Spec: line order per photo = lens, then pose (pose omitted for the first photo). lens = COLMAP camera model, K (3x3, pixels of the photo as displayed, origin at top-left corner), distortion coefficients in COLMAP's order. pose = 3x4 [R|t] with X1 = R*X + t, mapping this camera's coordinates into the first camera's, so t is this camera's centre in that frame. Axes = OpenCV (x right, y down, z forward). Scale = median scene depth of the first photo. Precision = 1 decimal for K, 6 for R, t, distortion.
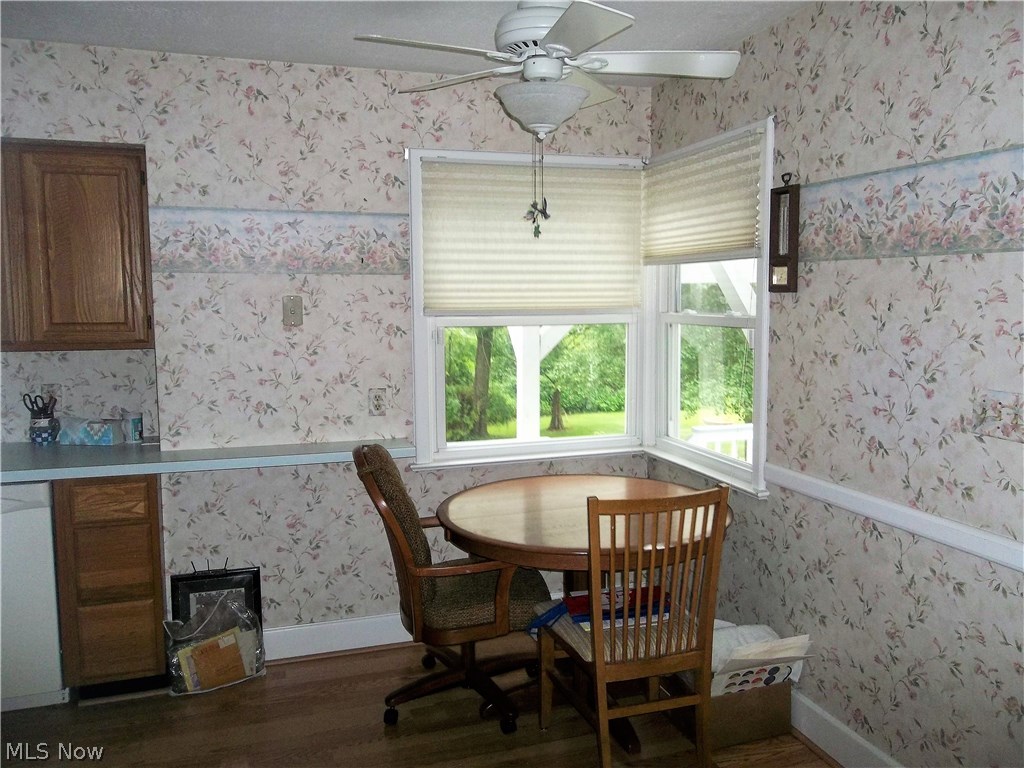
lens RADIAL K [[833.0, 0, 513.3], [0, 833.0, 382.2], [0, 0, 1]] dist [0.005358, -0.007020]
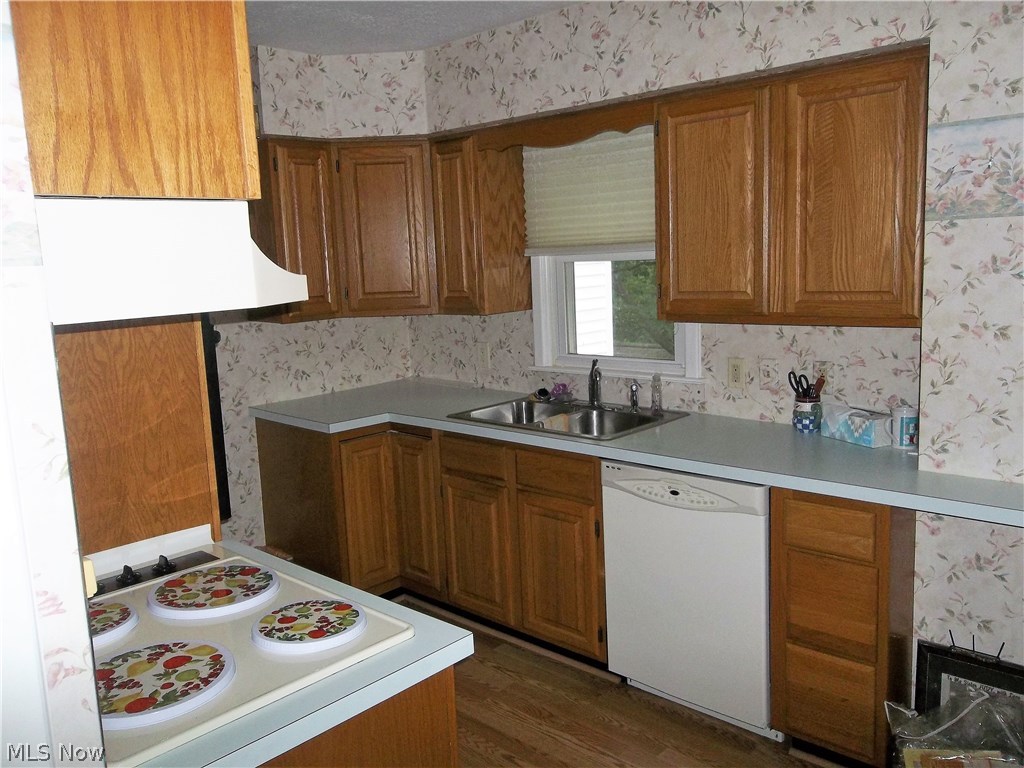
lens RADIAL K [[833.0, 0, 512.9], [0, 833.0, 385.9], [0, 0, 1]] dist [0.005358, -0.007020]
pose [[0.491334, 0.111291, -0.863832, 0.022254], [-0.046524, 0.993740, 0.101566, -0.047650], [0.869728, -0.009714, 0.493436, 0.339521]]
